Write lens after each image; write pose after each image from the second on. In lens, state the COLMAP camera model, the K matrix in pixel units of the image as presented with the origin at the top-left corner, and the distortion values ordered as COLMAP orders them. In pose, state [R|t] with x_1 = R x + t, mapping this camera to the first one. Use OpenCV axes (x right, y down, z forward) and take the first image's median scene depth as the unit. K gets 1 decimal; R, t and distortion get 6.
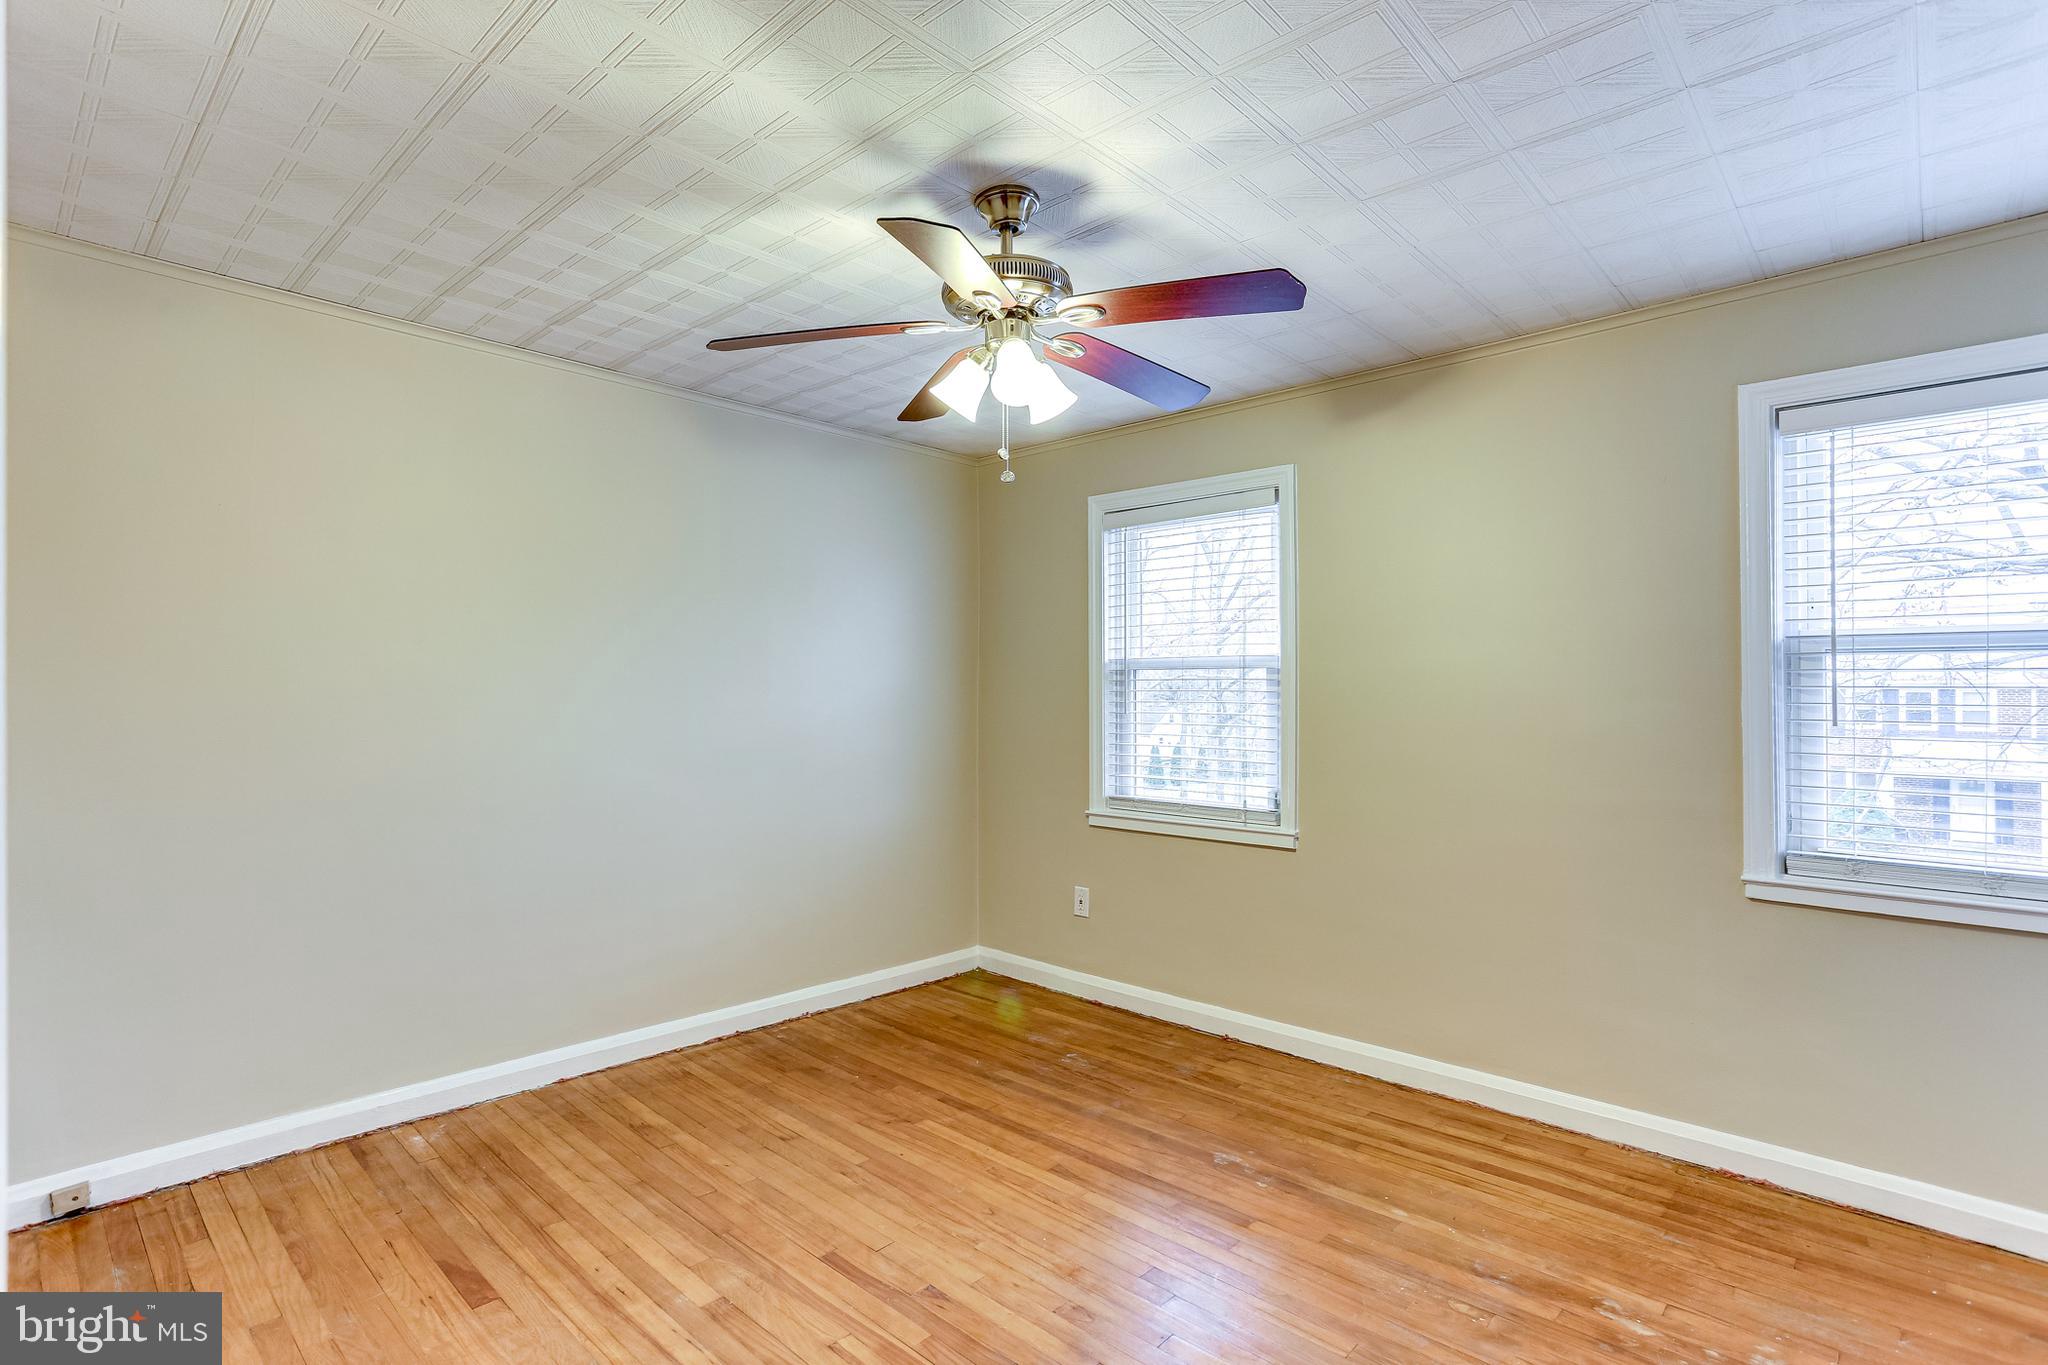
lens RADIAL K [[997.2, 0, 1011.3], [0, 997.2, 682.2], [0, 0, 1]] dist [-0.003684, -0.000192]
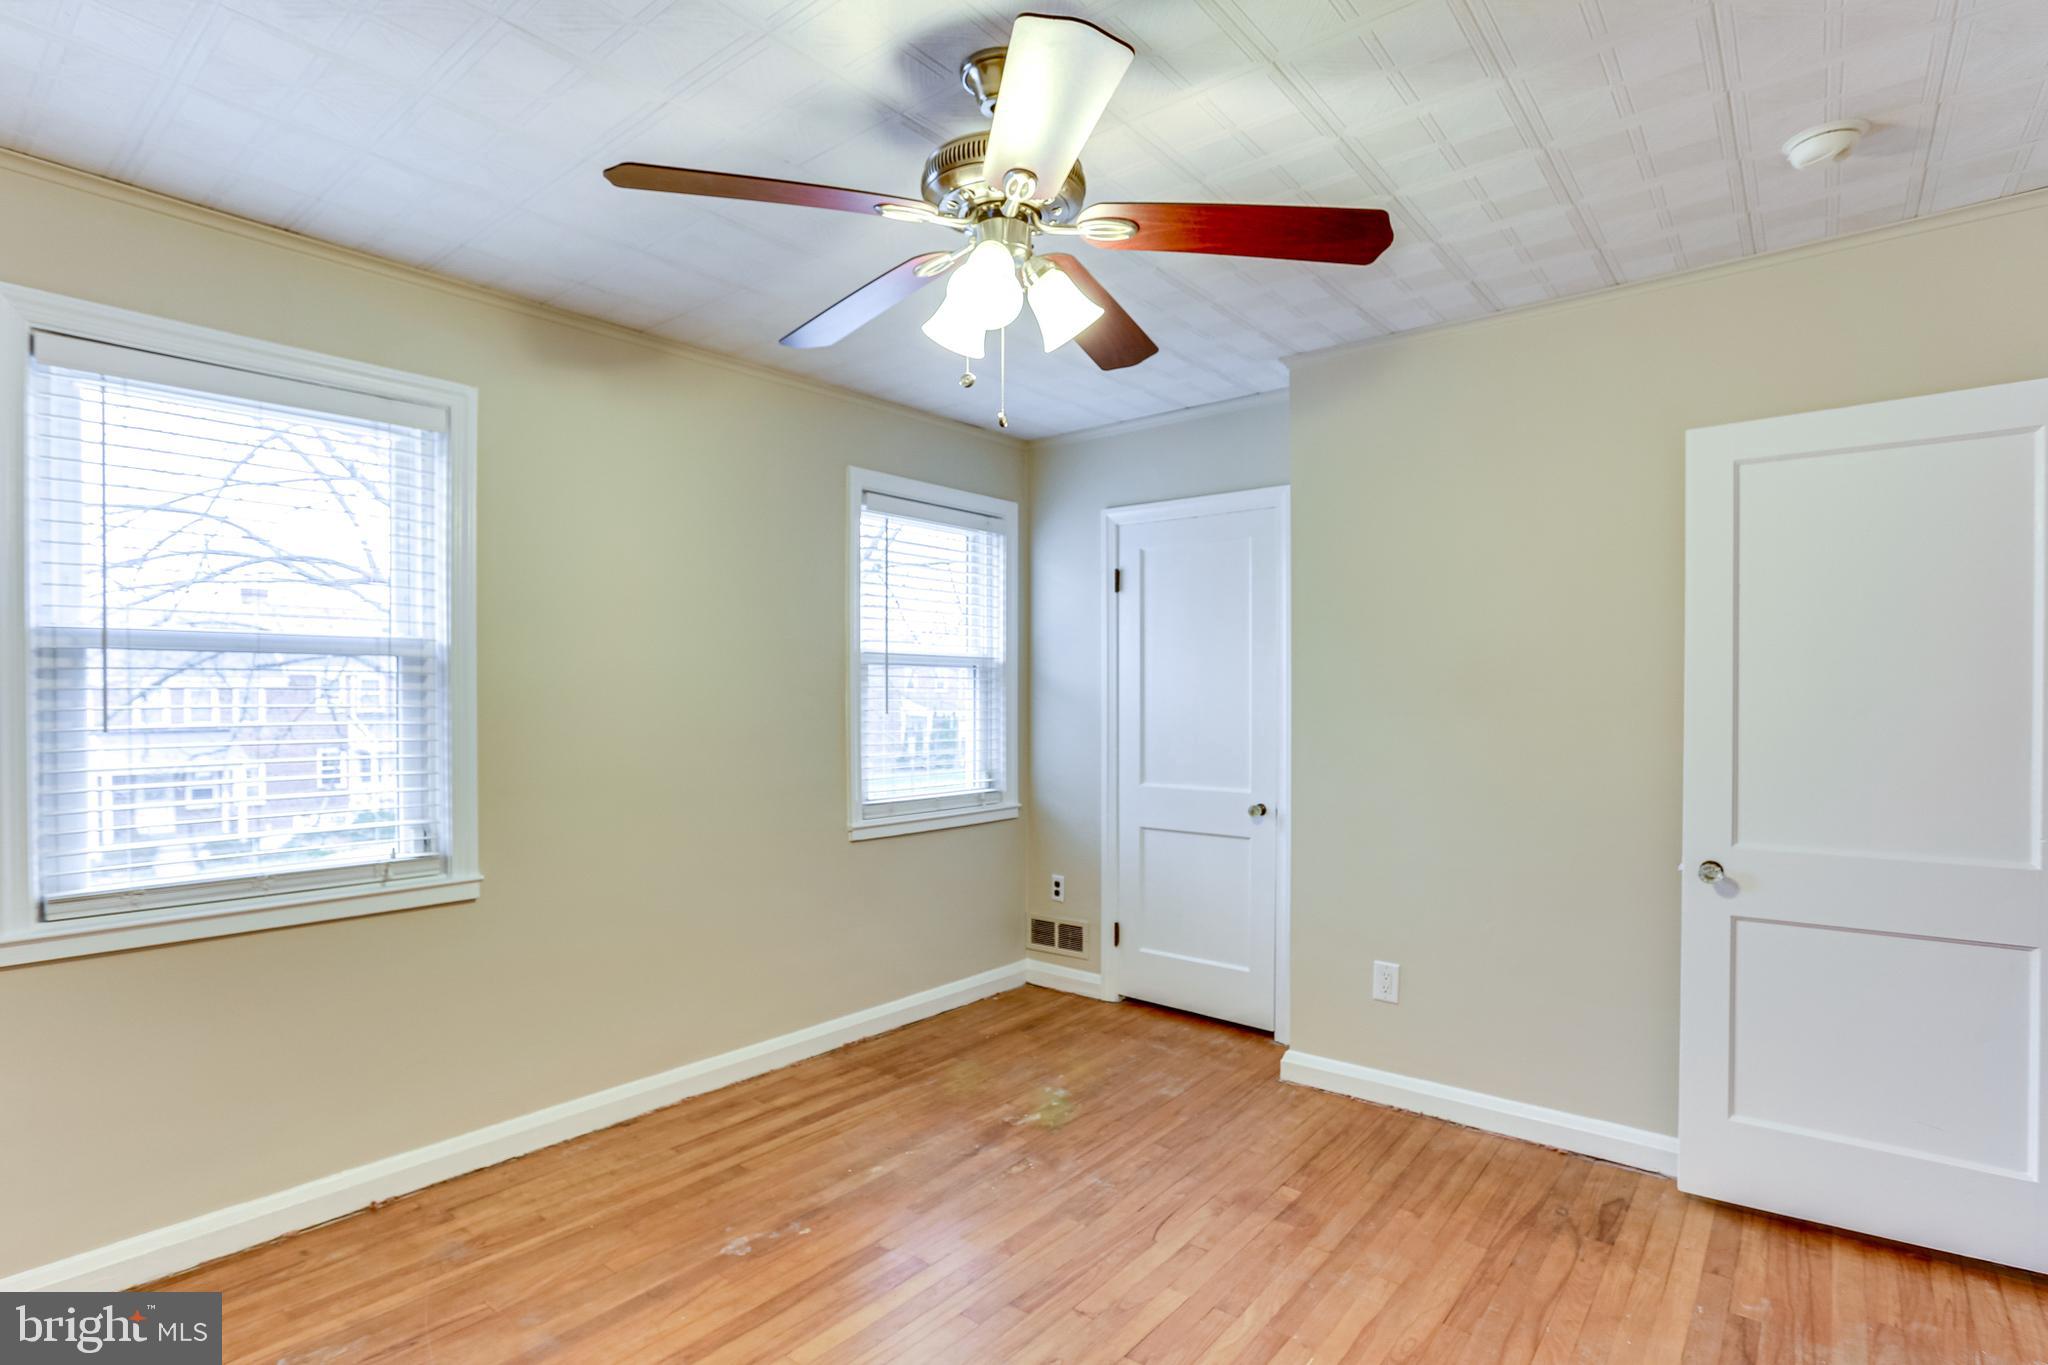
lens RADIAL K [[1006.3, 0, 1021.8], [0, 1006.3, 691.0], [0, 0, 1]] dist [-0.031271, 0.000402]
pose [[-0.058075, -0.000059, 0.998312, -0.663335], [-0.009276, 0.999957, -0.000481, 0.008562], [-0.998269, -0.009288, -0.058073, 0.851063]]
